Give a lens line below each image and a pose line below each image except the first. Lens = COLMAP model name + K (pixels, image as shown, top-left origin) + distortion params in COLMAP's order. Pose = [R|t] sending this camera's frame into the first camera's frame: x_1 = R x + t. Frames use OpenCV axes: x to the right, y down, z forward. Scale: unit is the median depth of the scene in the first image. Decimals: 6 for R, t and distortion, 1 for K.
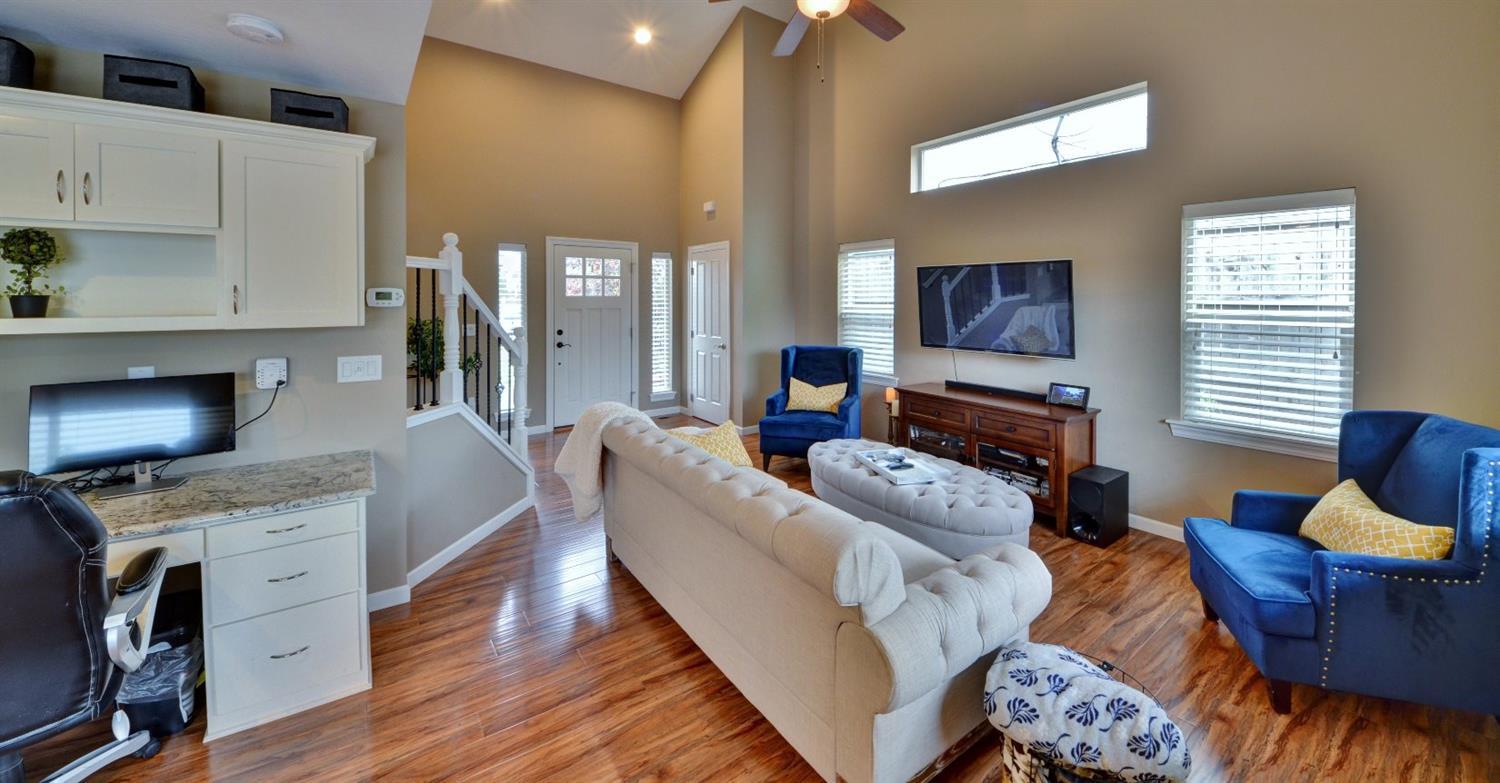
lens RADIAL K [[534.7, 0, 757.4], [0, 534.7, 303.3], [0, 0, 1]] dist [-0.011377, -0.000030]
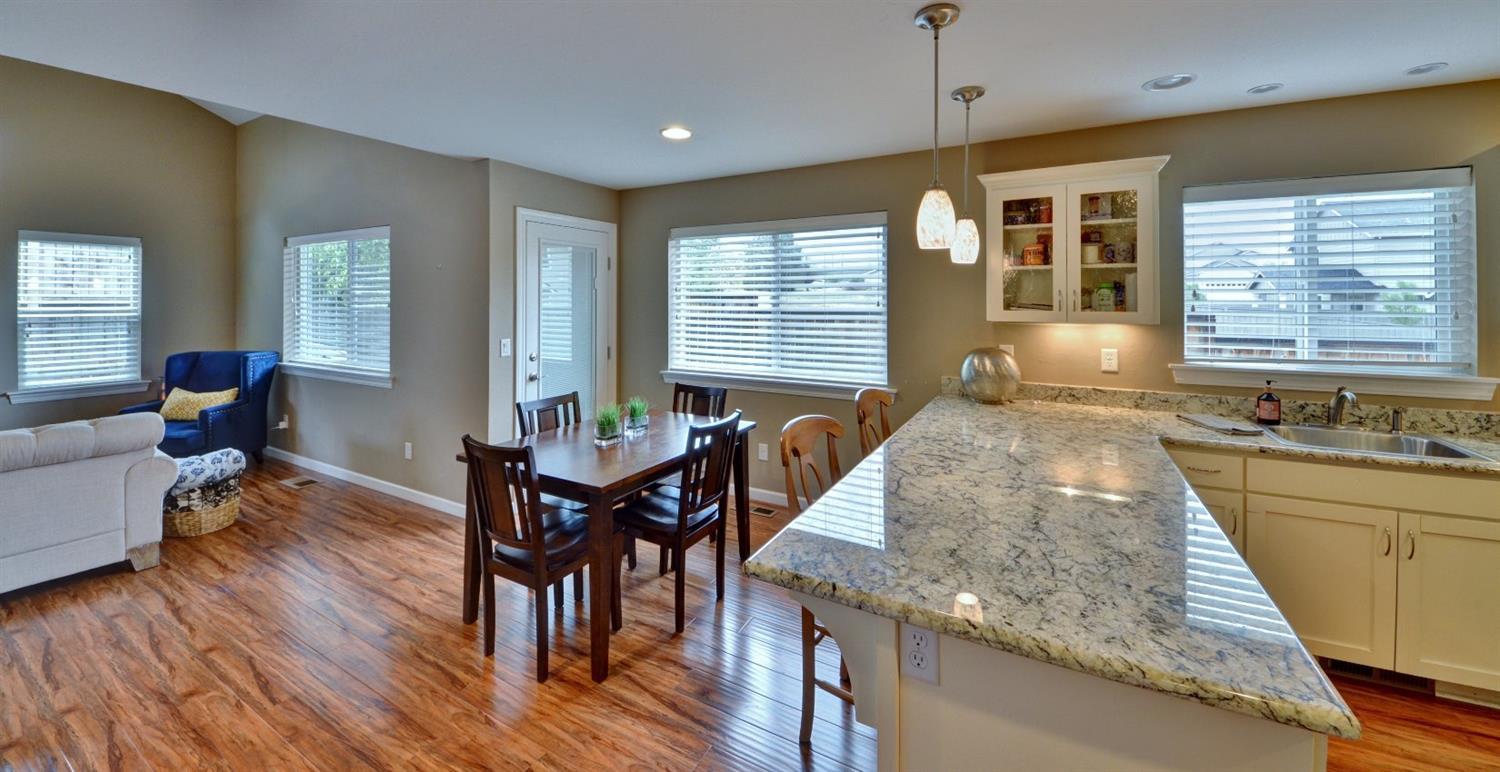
lens RADIAL K [[550.1, 0, 744.4], [0, 550.1, 292.2], [0, 0, 1]] dist [-0.002919, -0.003024]
pose [[-0.400279, 0.008585, 0.916353, -1.090462], [0.013140, 0.999907, -0.003628, 0.001467], [-0.916299, 0.010589, -0.400354, -0.110619]]
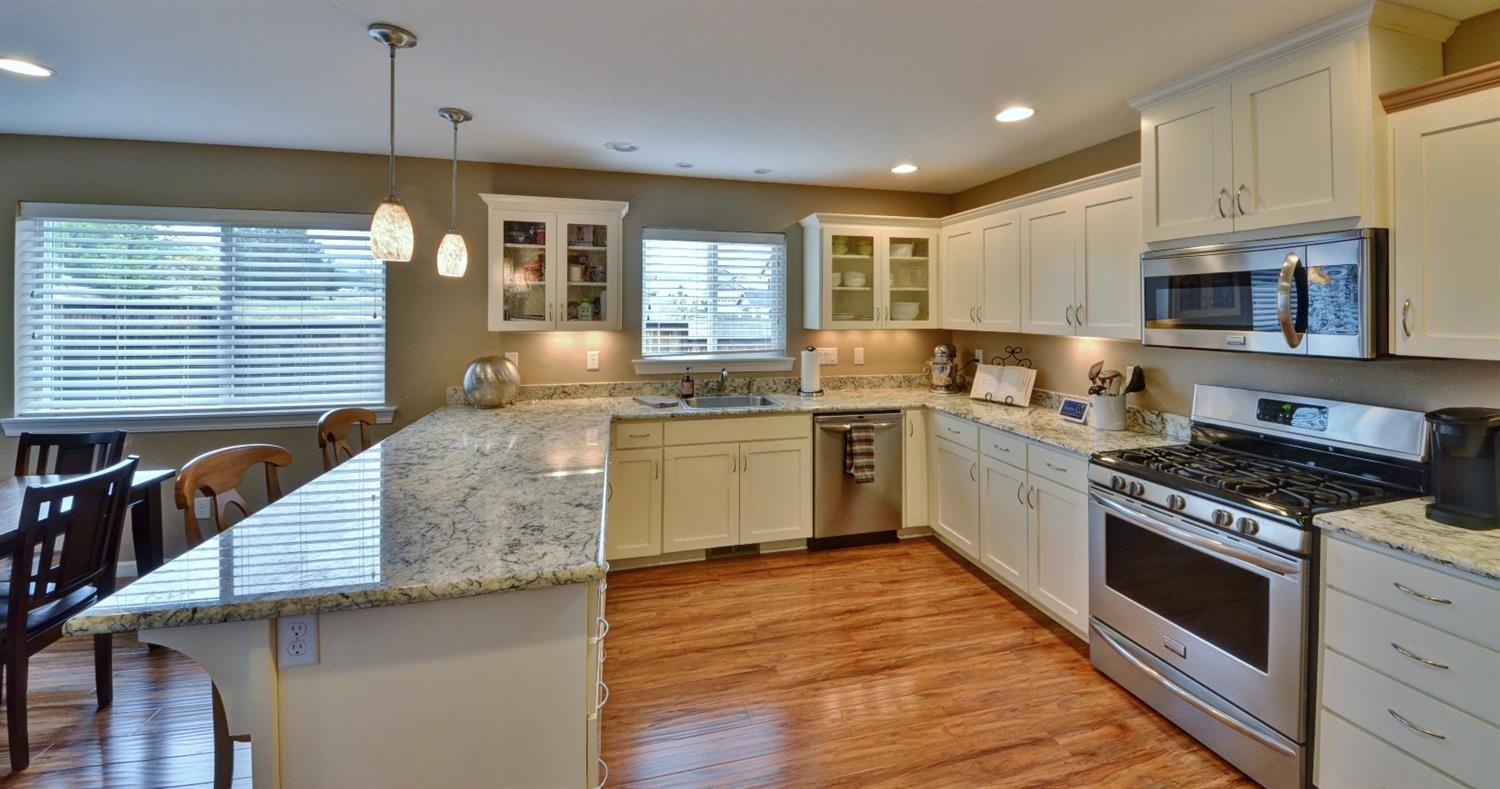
lens RADIAL K [[537.2, 0, 752.1], [0, 537.2, 312.1], [0, 0, 1]] dist [0.013745, -0.010568]
pose [[-0.928907, -0.006643, 0.370253, -1.200411], [-0.000576, 0.999864, 0.016495, 0.001493], [-0.370312, 0.015109, -0.928785, -0.126700]]
